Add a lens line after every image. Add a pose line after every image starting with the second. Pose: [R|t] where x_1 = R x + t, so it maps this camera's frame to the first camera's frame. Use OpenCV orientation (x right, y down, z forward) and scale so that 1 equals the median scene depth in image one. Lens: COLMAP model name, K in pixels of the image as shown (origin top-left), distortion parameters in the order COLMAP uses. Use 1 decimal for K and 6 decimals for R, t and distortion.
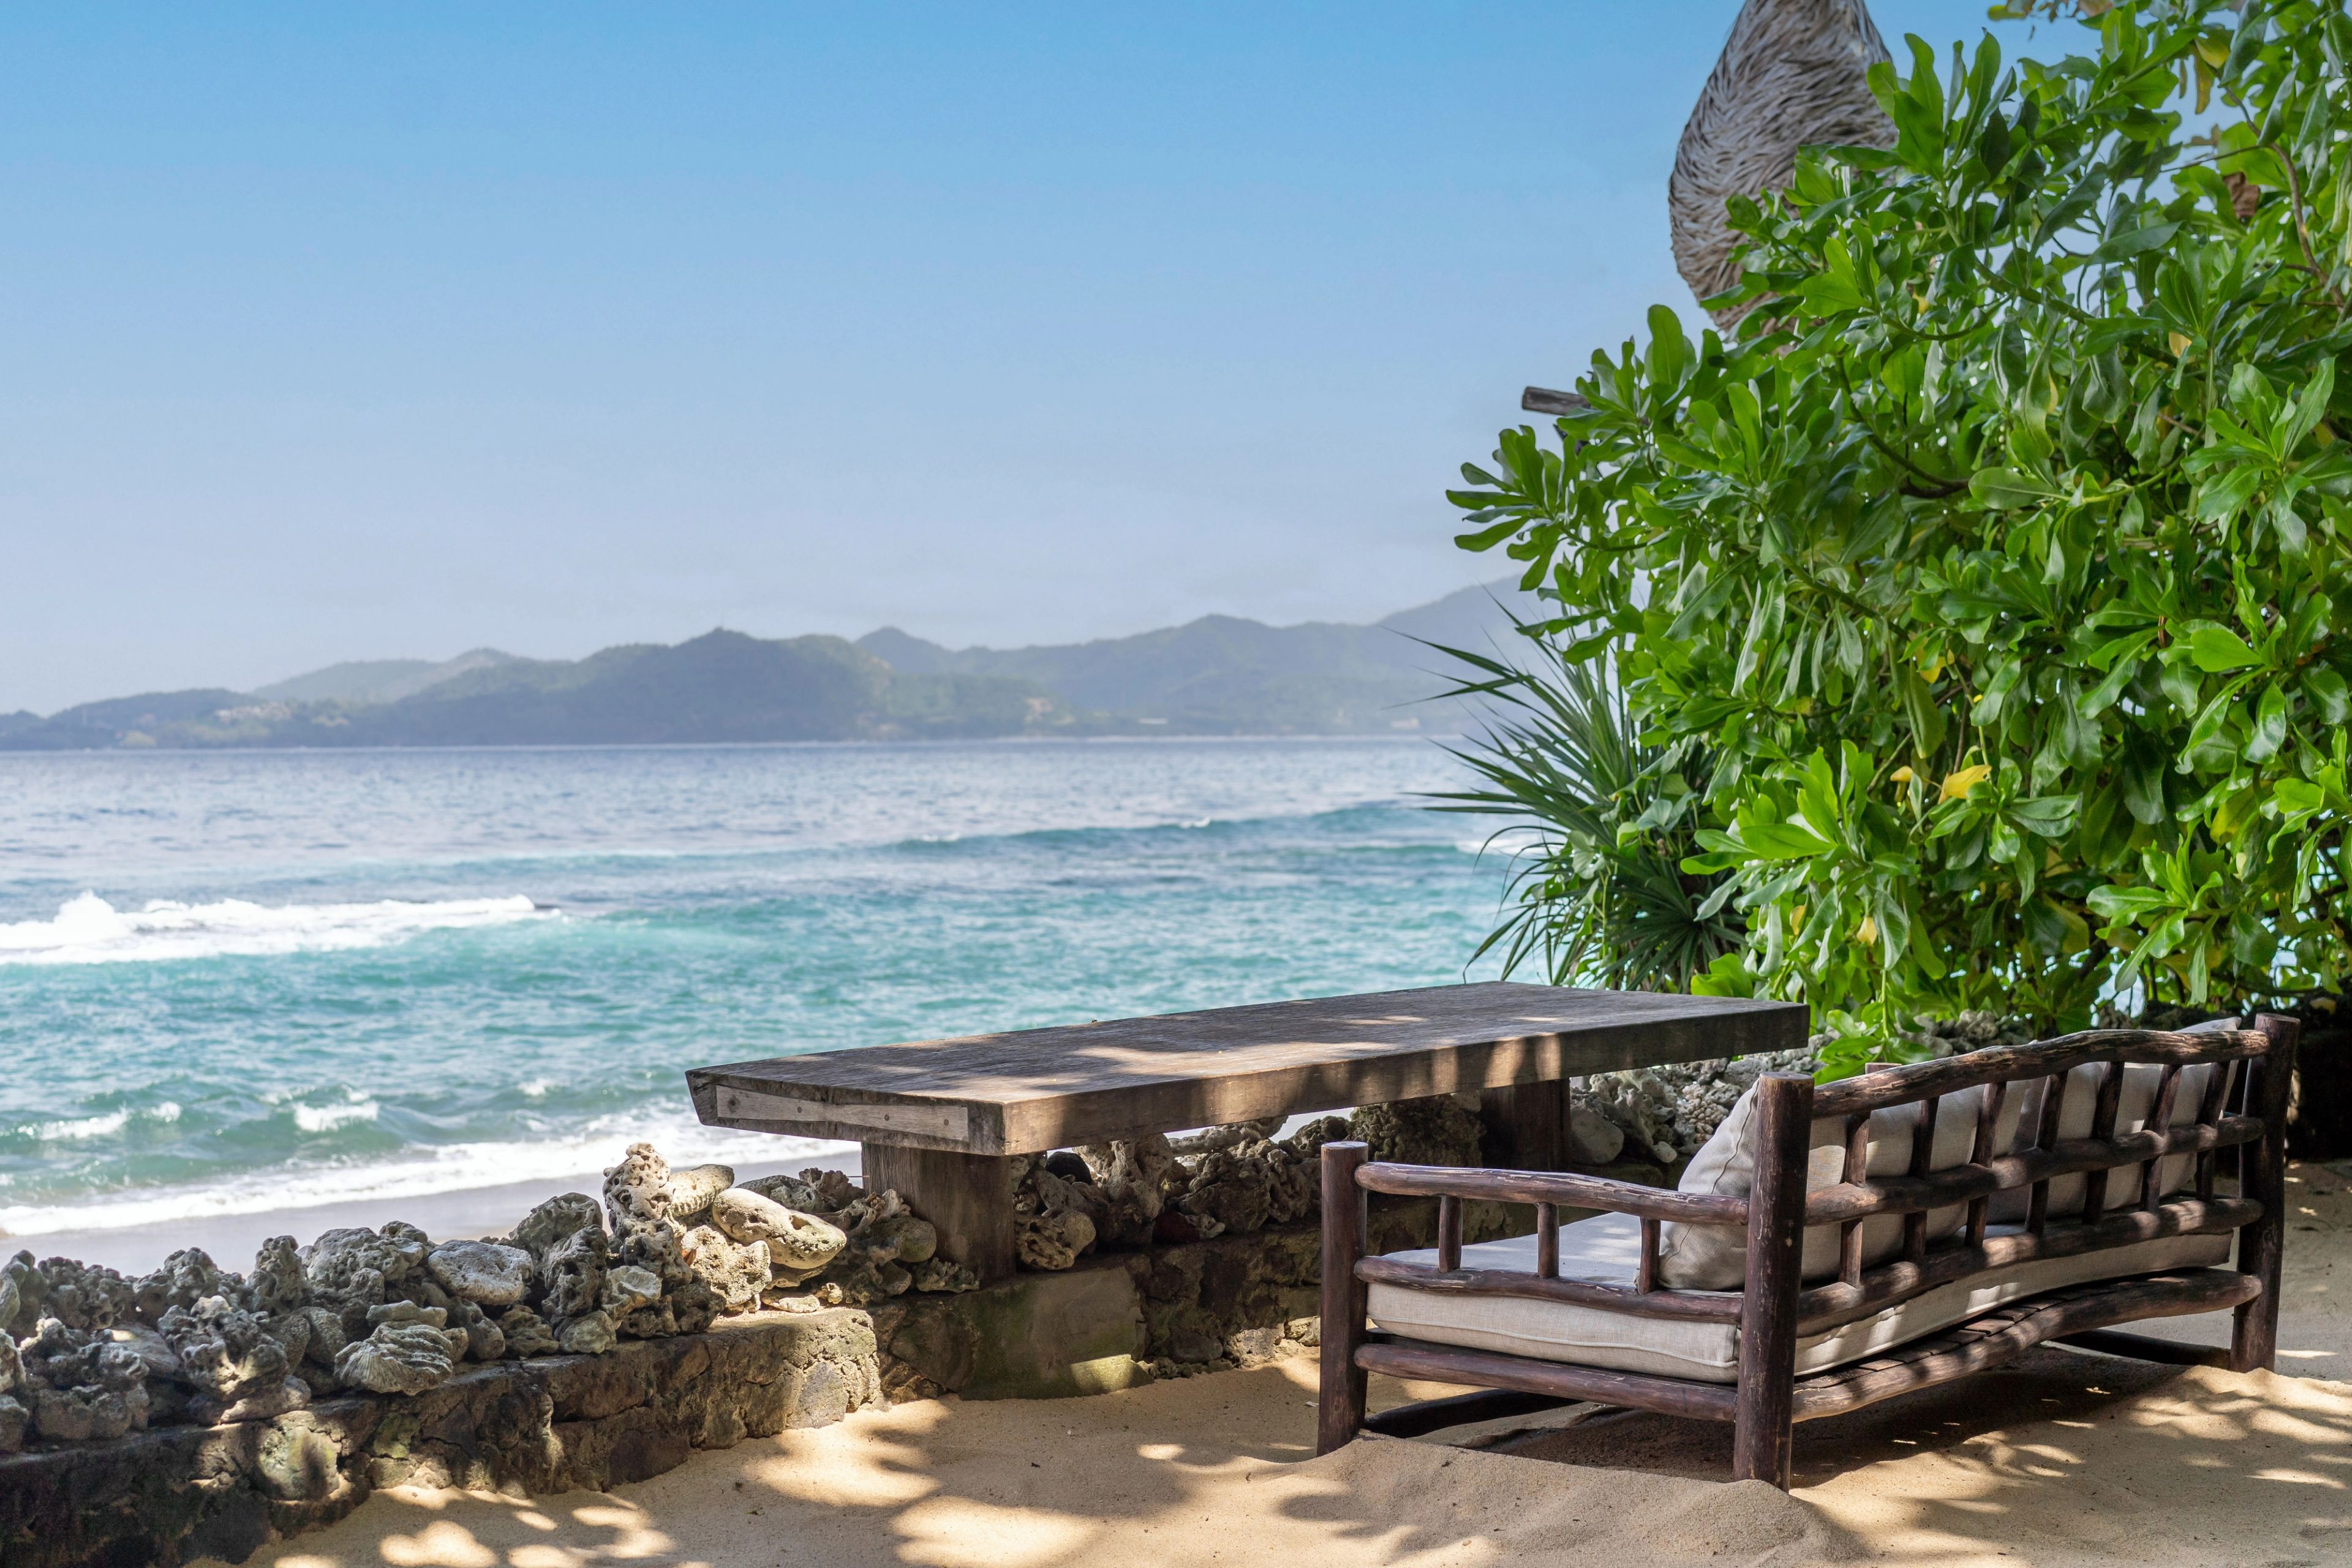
lens RADIAL K [[3615.8, 0, 1176.2], [0, 3615.8, 781.4], [0, 0, 1]] dist [0.019347, -0.123189]
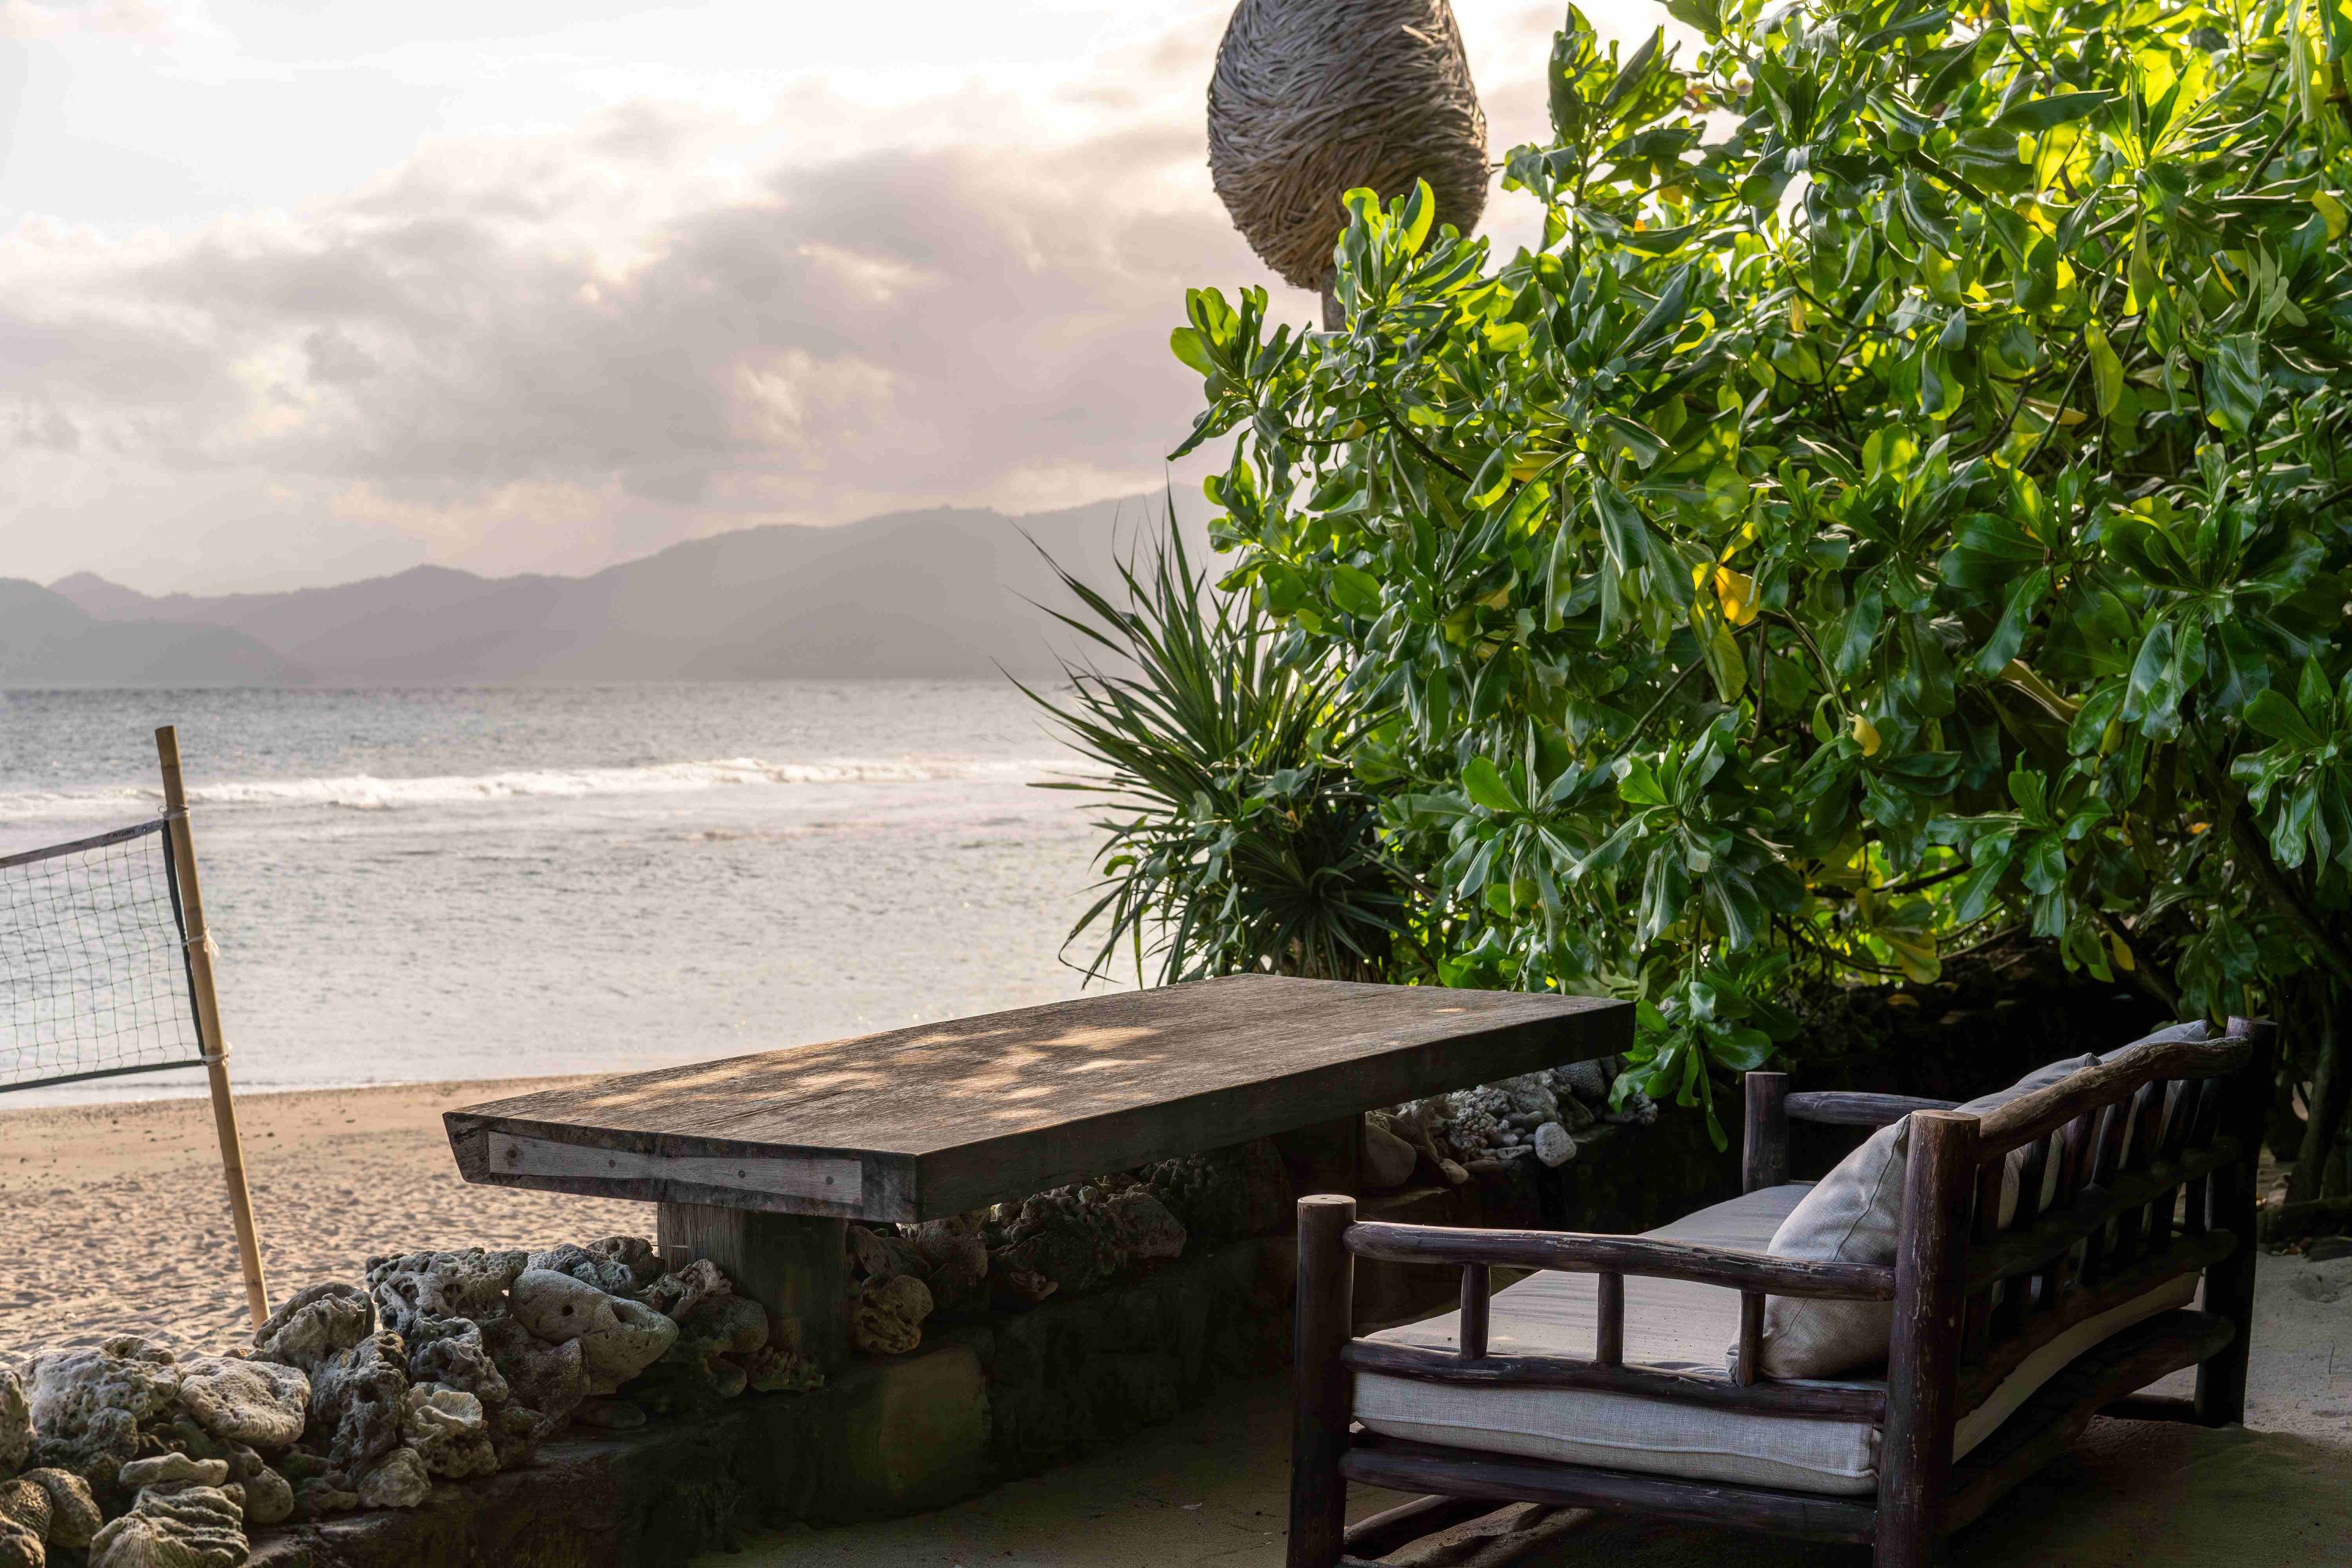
lens RADIAL K [[3615.8, 0, 1176.2], [0, 3615.8, 781.4], [0, 0, 1]] dist [0.019347, -0.123189]
pose [[0.977984, 0.005645, 0.208604, -0.153451], [-0.008142, 0.999905, 0.011116, -0.000010], [-0.208521, -0.012570, 0.977937, 0.232091]]
